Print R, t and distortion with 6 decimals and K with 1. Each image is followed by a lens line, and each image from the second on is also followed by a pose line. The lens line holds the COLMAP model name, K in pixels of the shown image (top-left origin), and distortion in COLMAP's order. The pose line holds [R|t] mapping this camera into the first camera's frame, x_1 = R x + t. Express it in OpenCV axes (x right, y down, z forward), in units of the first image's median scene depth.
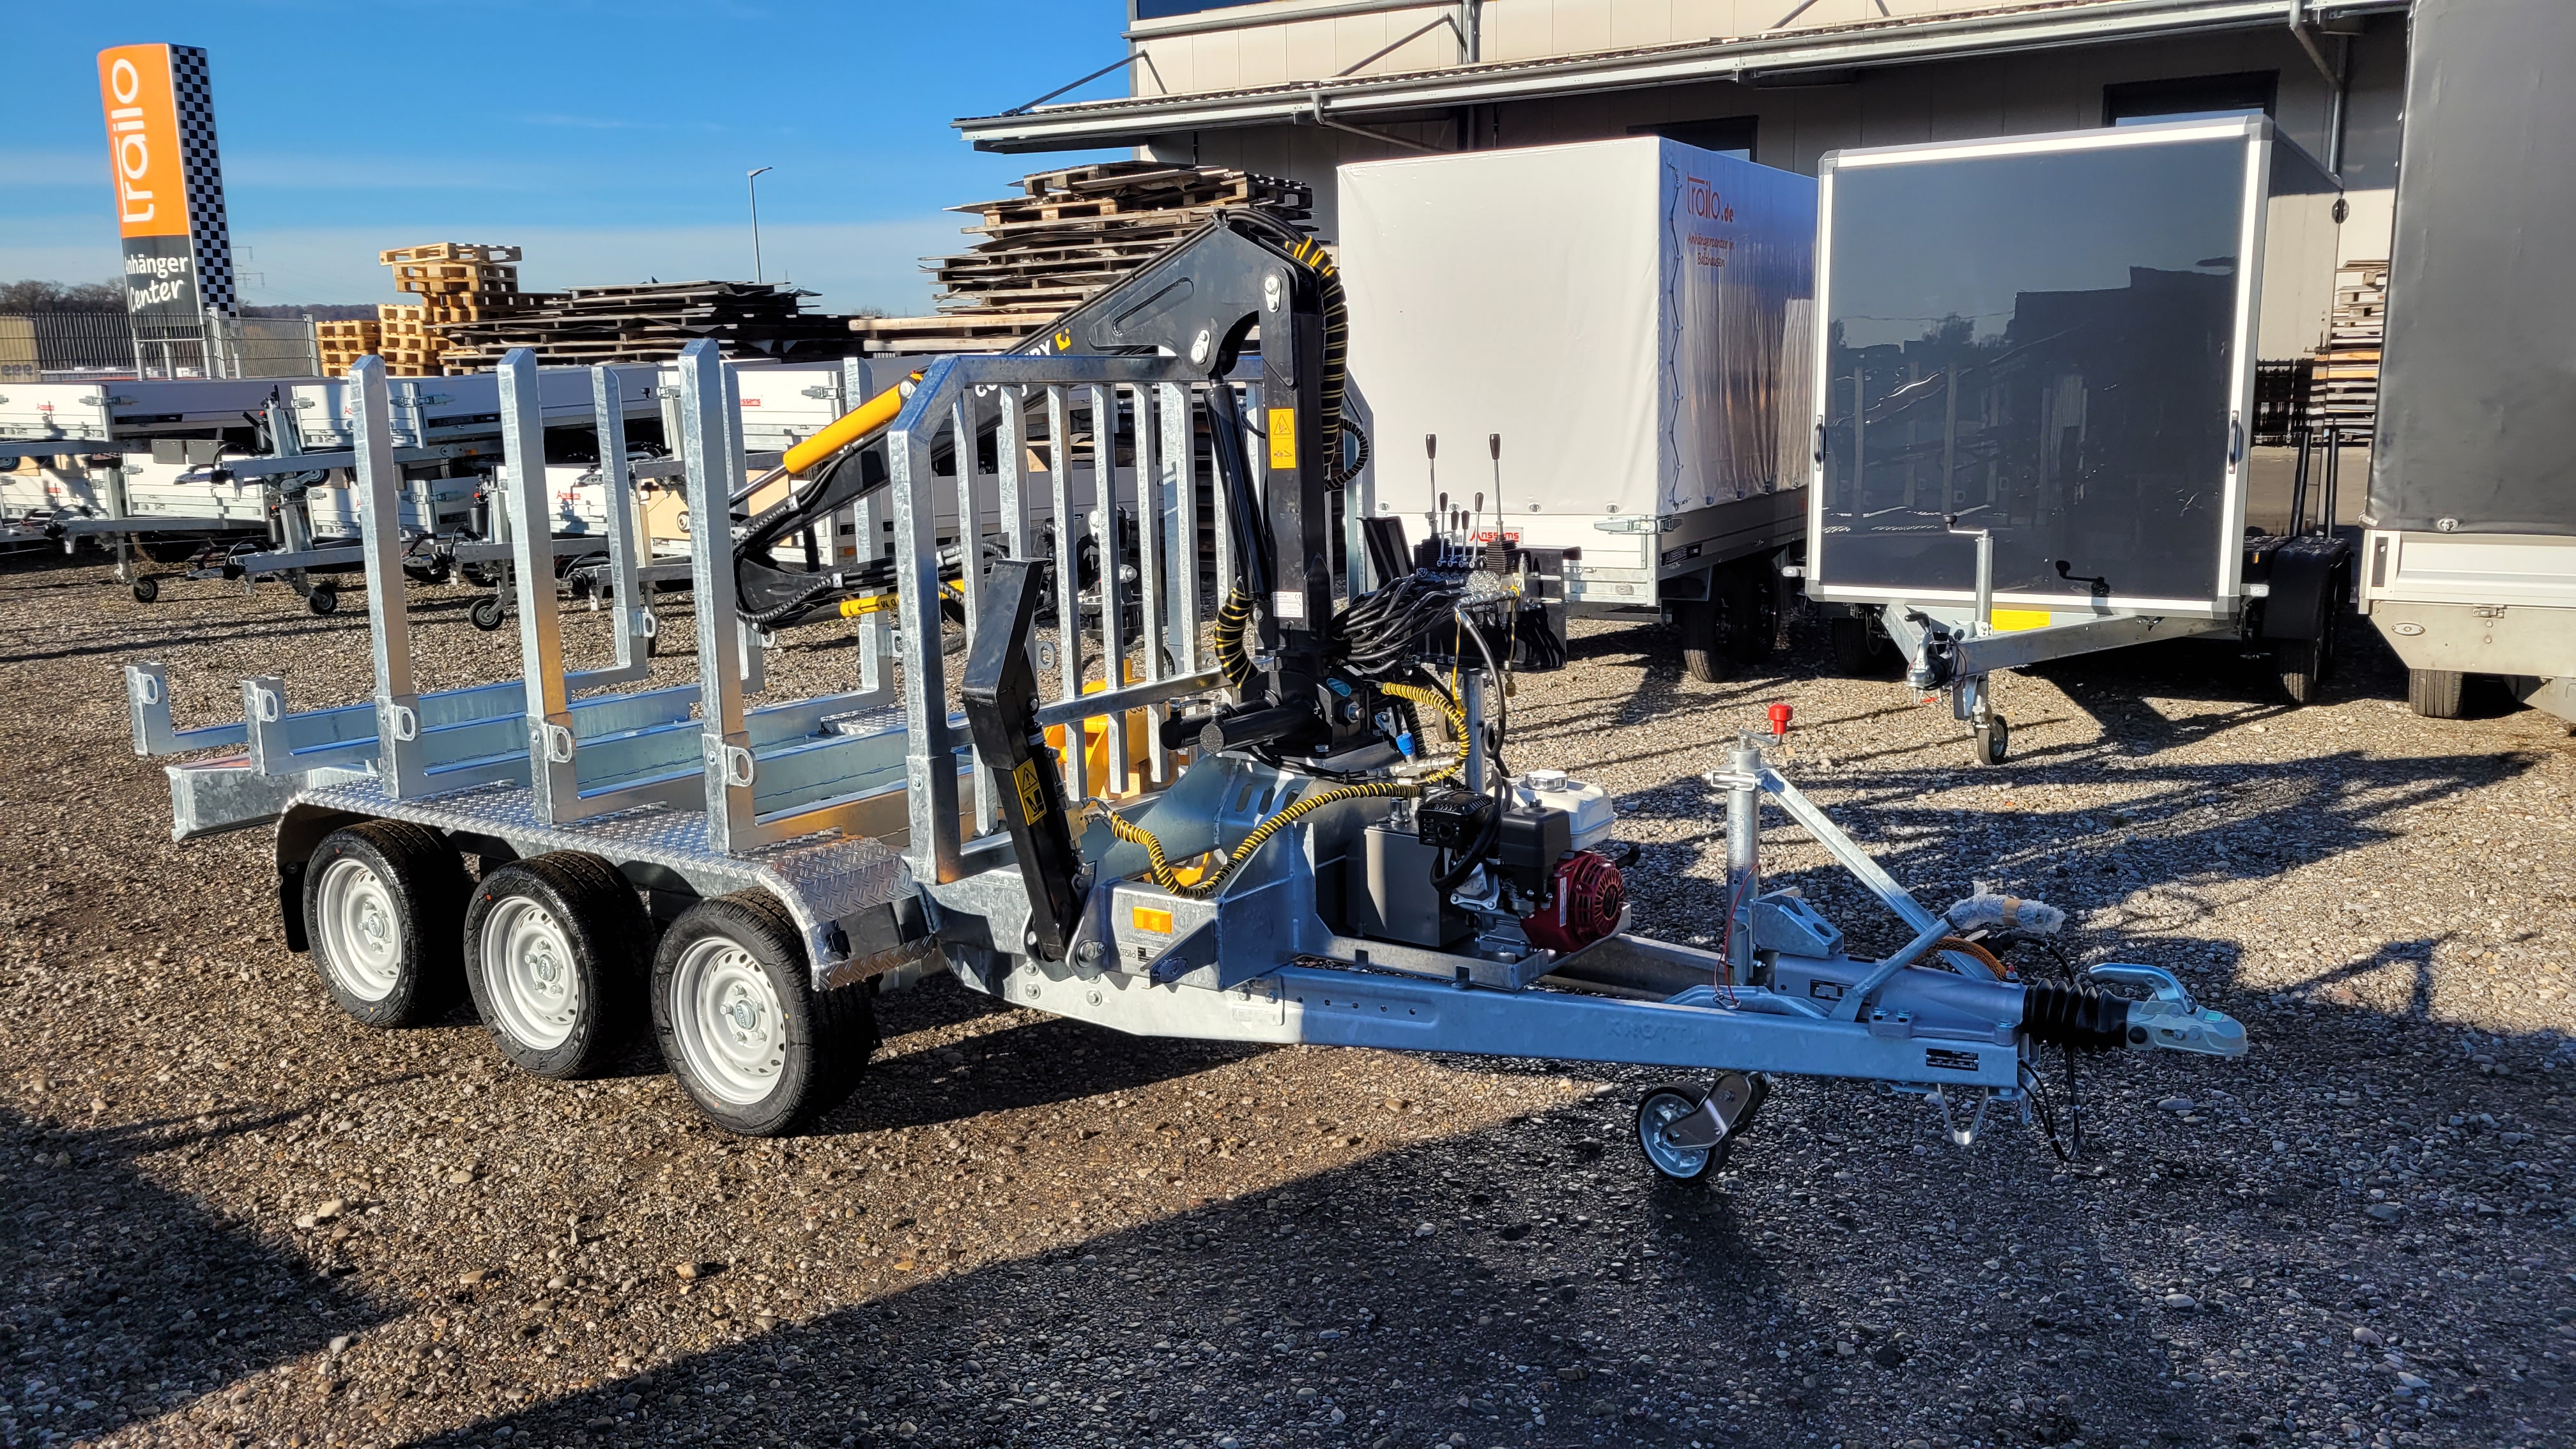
lens RADIAL K [[1934.5, 0, 1303.8], [0, 1934.5, 719.0], [0, 0, 1]] dist [0.058674, -0.035219]
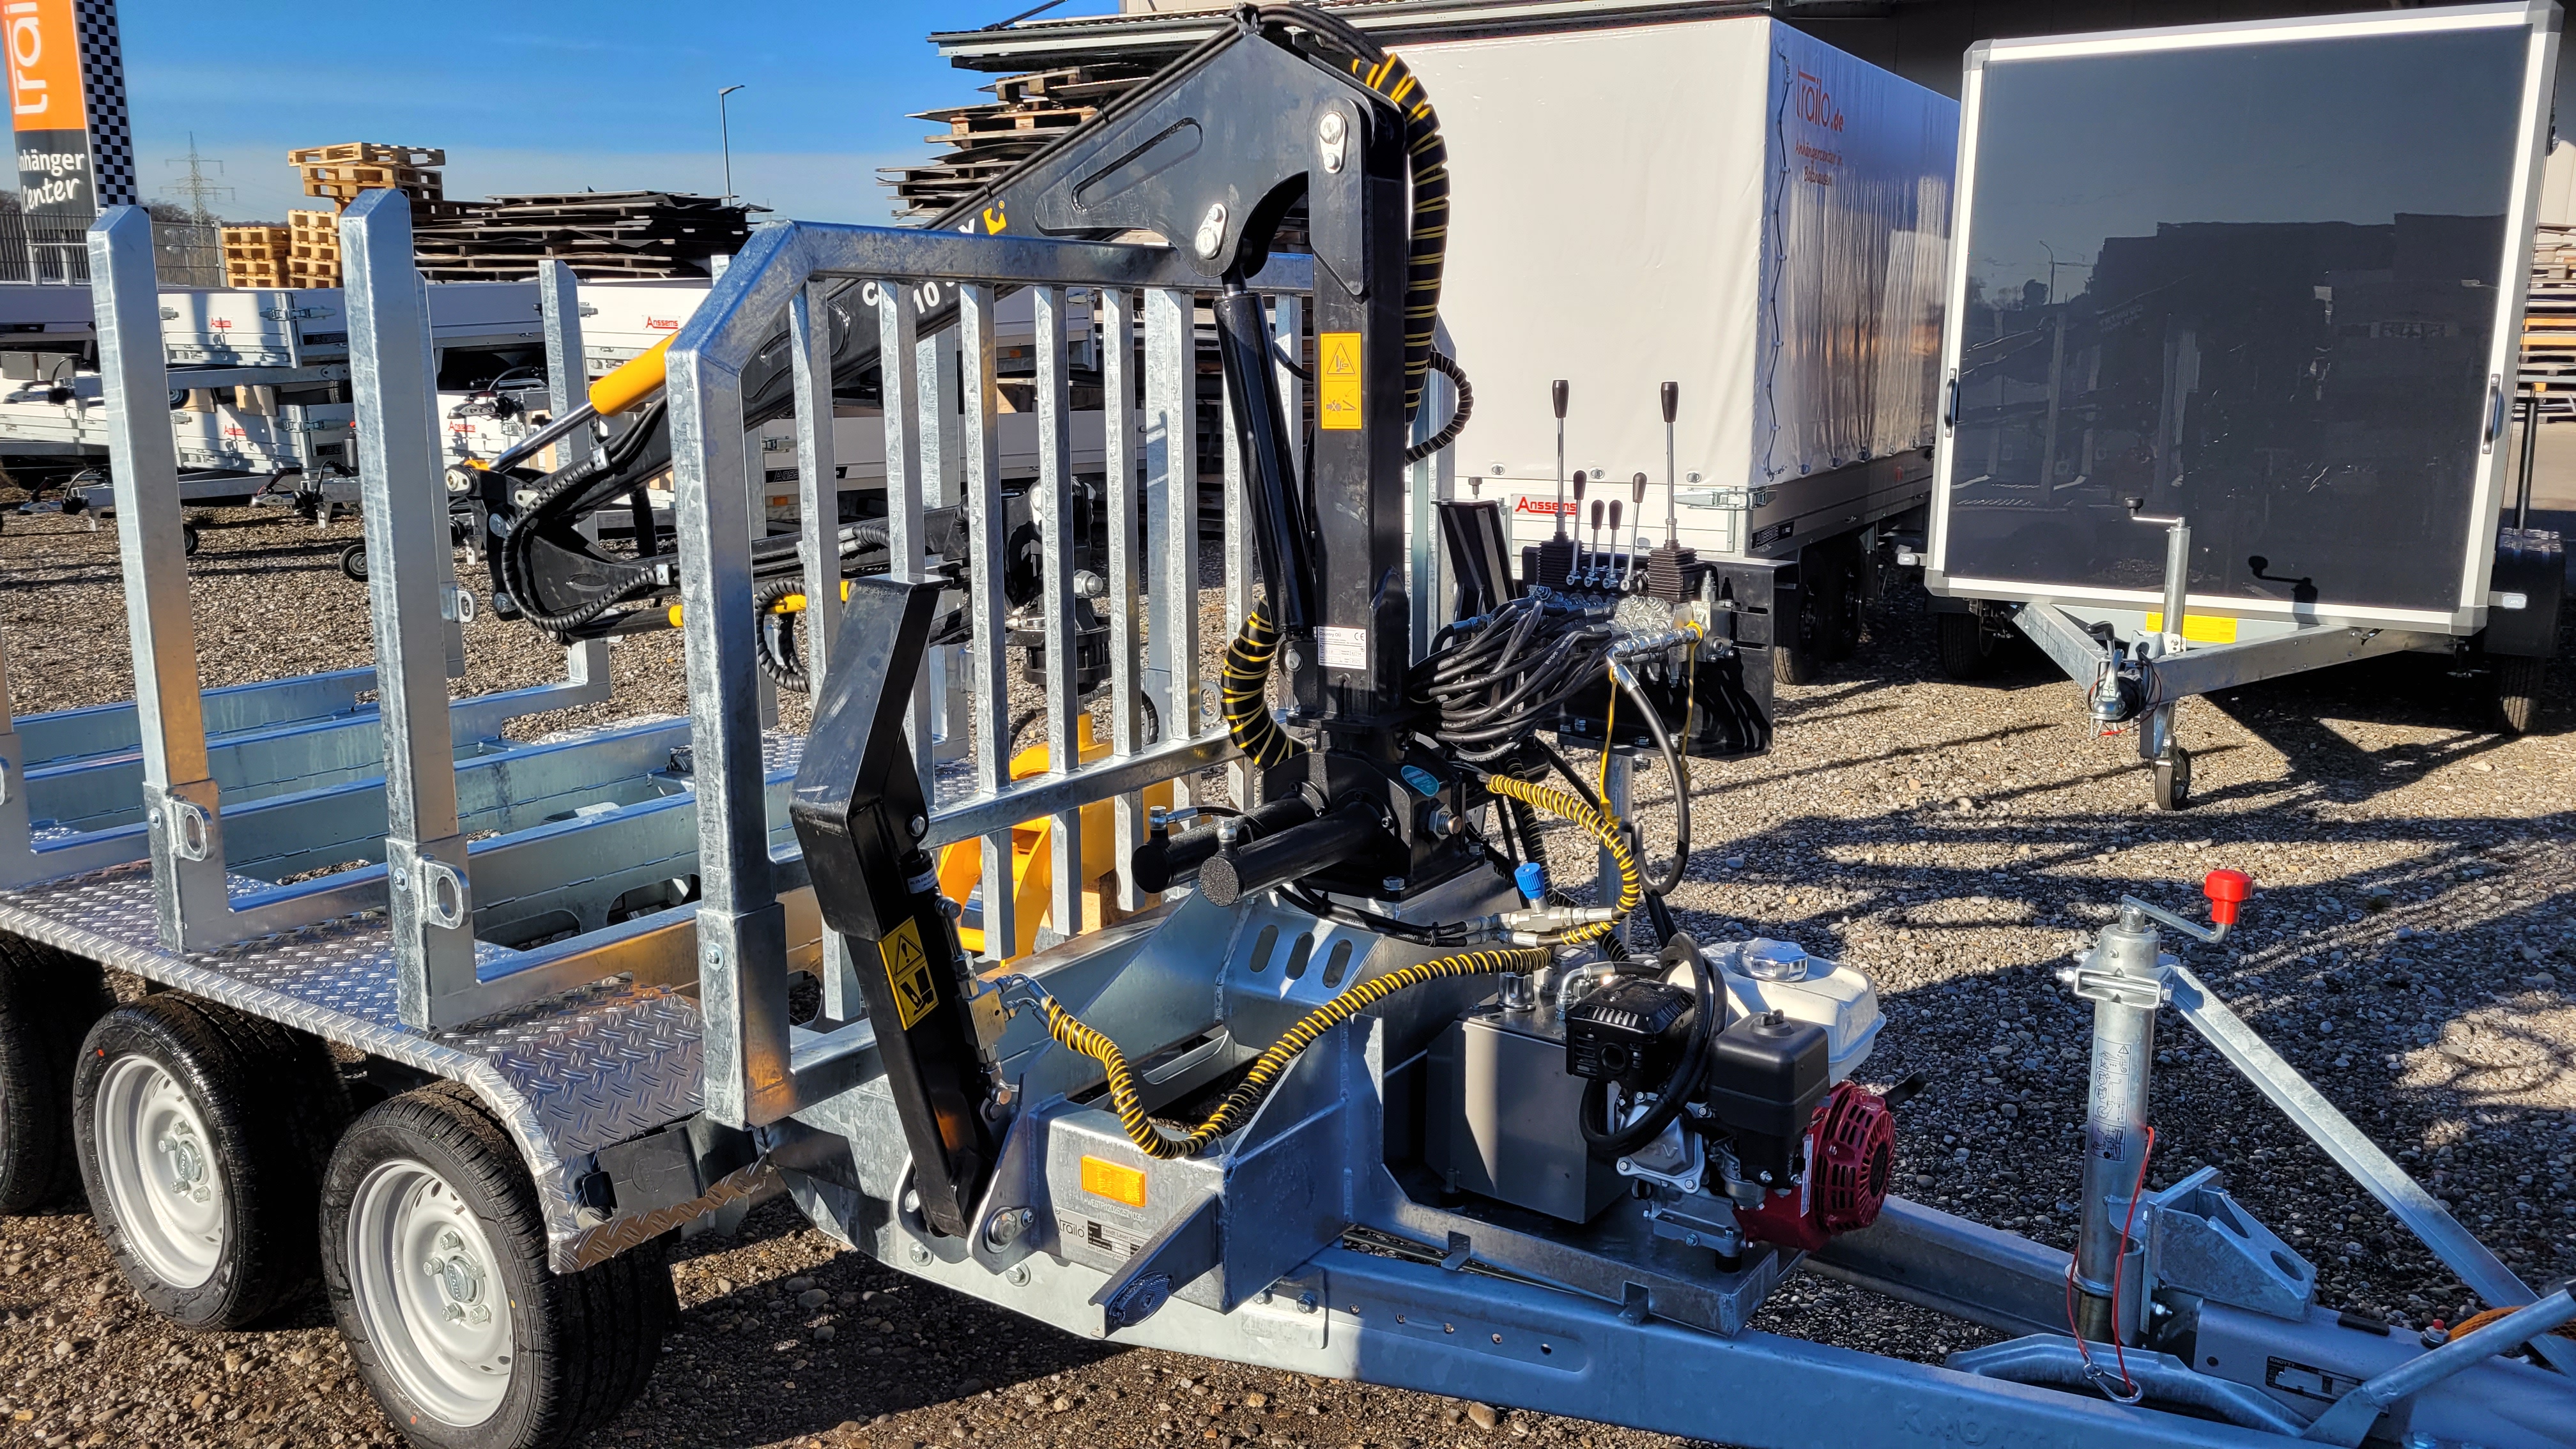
lens RADIAL K [[1934.5, 0, 1308.0], [0, 1934.5, 701.3], [0, 0, 1]] dist [0.058674, -0.035219]
pose [[0.999658, 0.021975, 0.014183, -0.014838], [-0.022240, 0.999576, 0.018797, -0.028586], [-0.013764, -0.019106, 0.999723, 0.200756]]
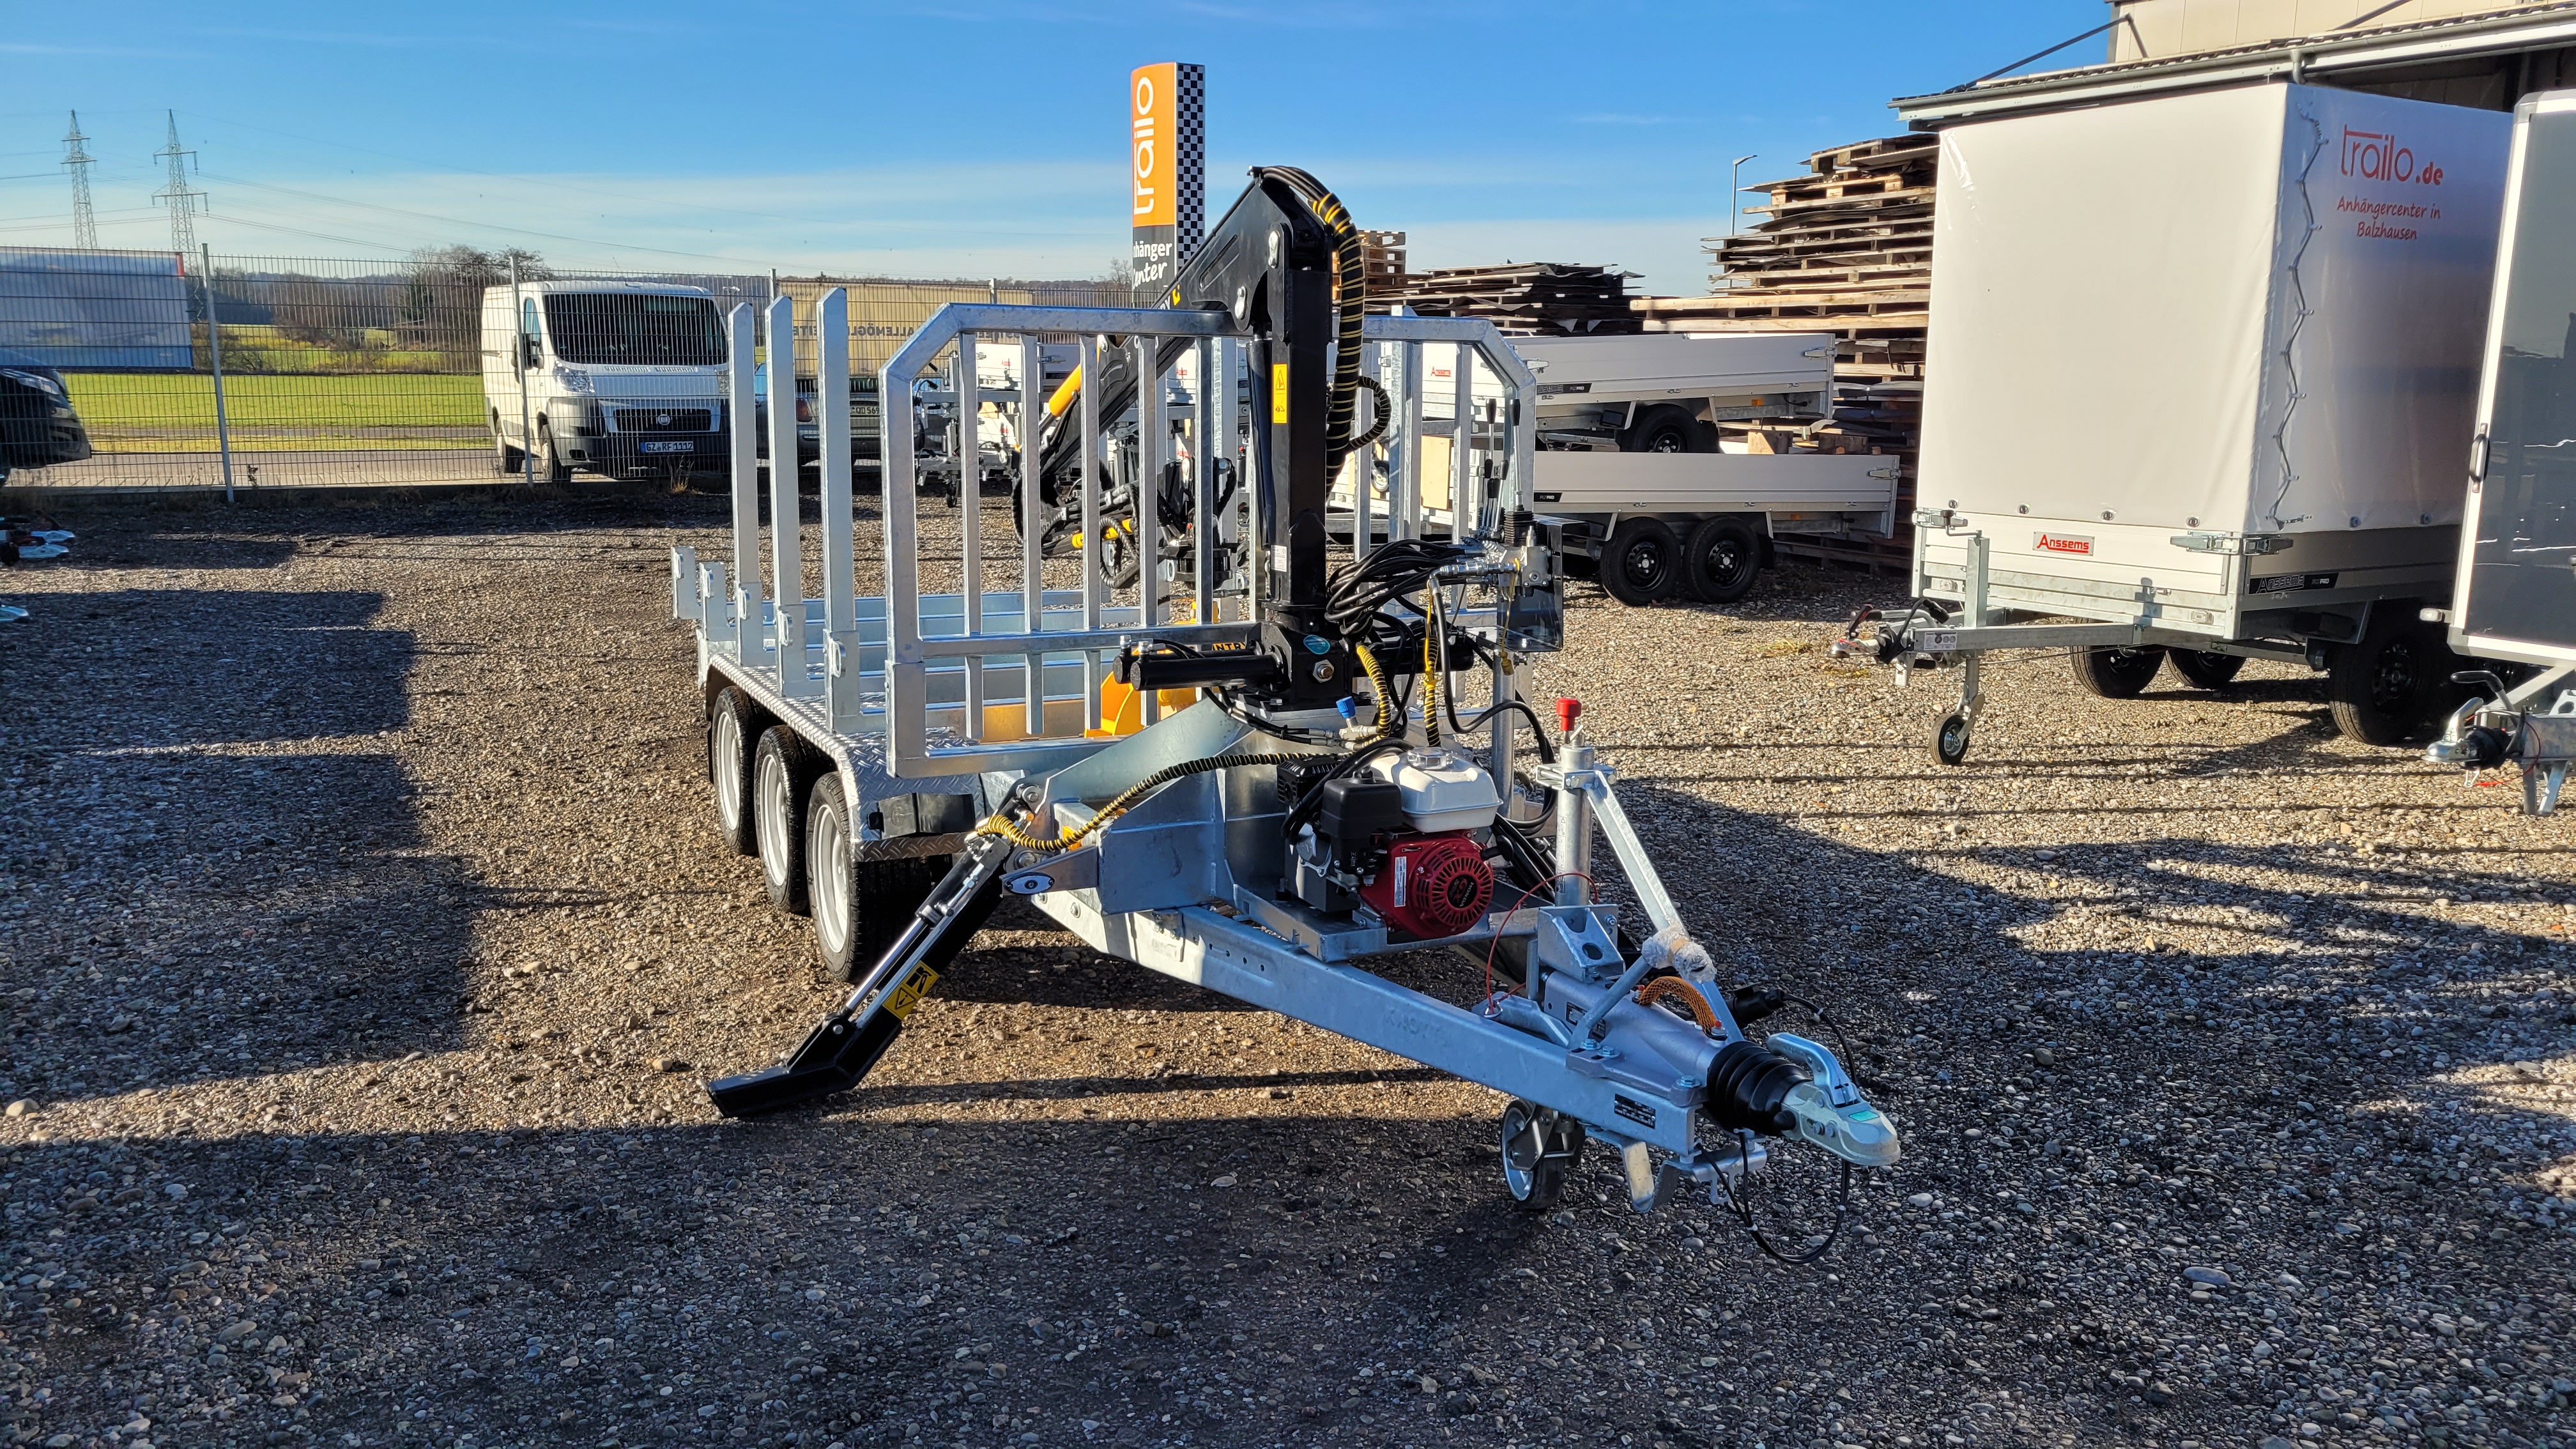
lens RADIAL K [[1934.5, 0, 1303.3], [0, 1934.5, 709.9], [0, 0, 1]] dist [0.058674, -0.035219]
pose [[0.870703, 0.119295, -0.477121, 0.264100], [-0.118899, 0.992417, 0.031154, -0.007115], [0.477219, 0.029603, 0.878285, 0.064260]]
